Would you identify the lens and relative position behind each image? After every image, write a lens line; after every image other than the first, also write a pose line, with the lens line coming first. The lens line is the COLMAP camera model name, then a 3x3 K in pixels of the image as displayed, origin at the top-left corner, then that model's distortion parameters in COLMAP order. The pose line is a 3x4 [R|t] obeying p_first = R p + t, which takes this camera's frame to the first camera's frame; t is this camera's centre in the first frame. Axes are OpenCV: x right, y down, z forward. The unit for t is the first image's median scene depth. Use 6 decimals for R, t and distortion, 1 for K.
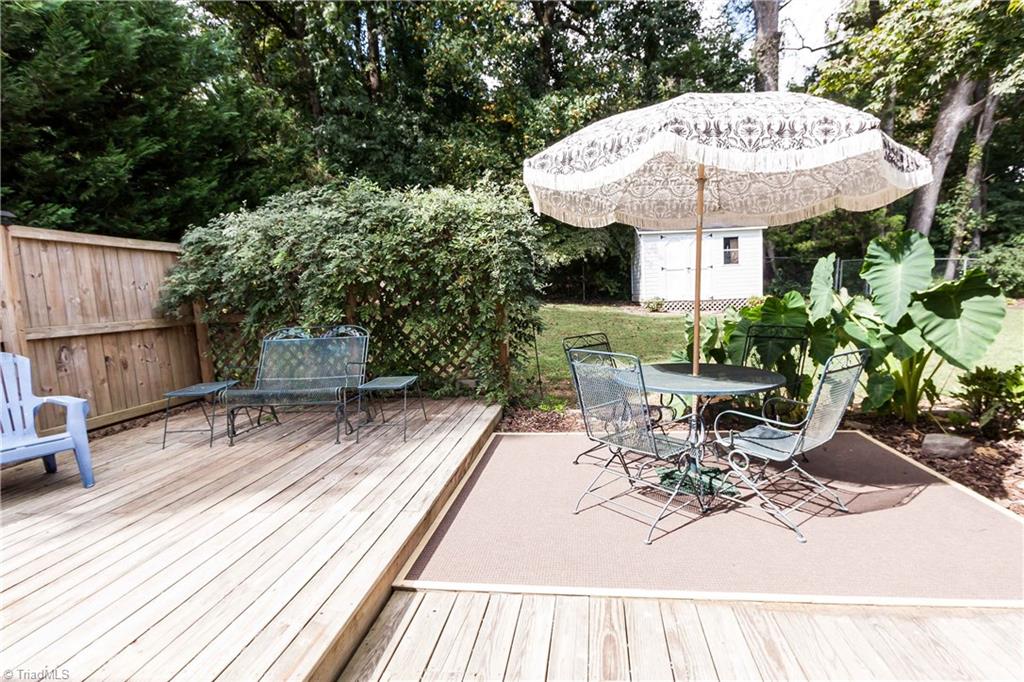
lens RADIAL K [[523.4, 0, 541.6], [0, 523.4, 339.2], [0, 0, 1]] dist [0.029176, -0.000854]
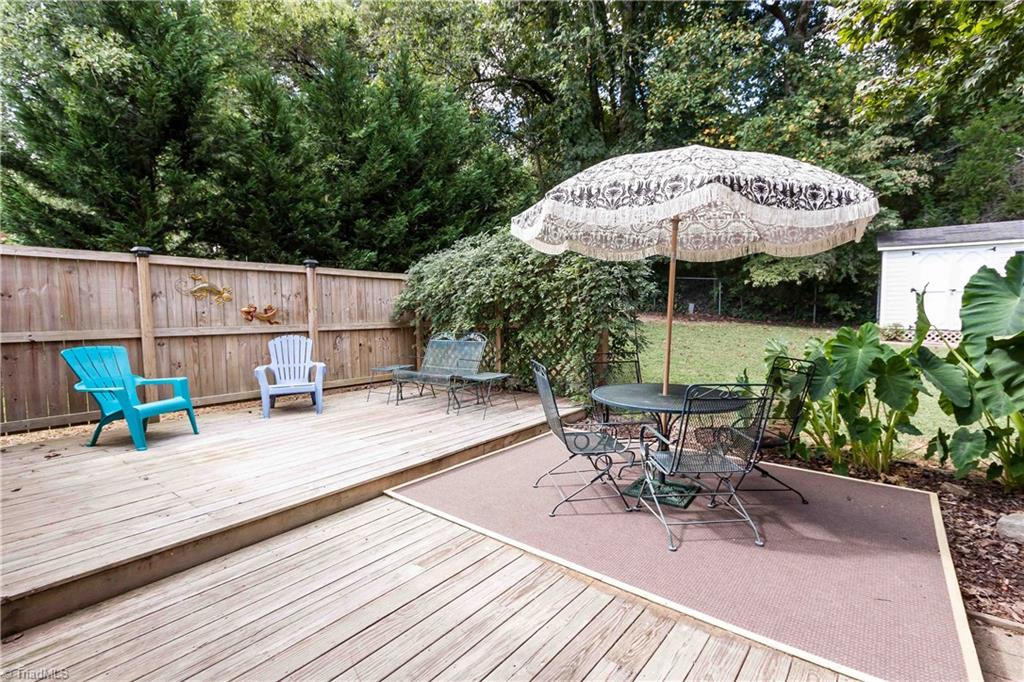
lens RADIAL K [[497.2, 0, 512.0], [0, 497.2, 341.0], [0, 0, 1]] dist [0.021321, -0.000193]
pose [[0.837858, 0.067949, -0.541642, 0.451195], [-0.080041, 0.996791, 0.001232, -0.015978], [0.539988, 0.042321, 0.840608, -0.050987]]
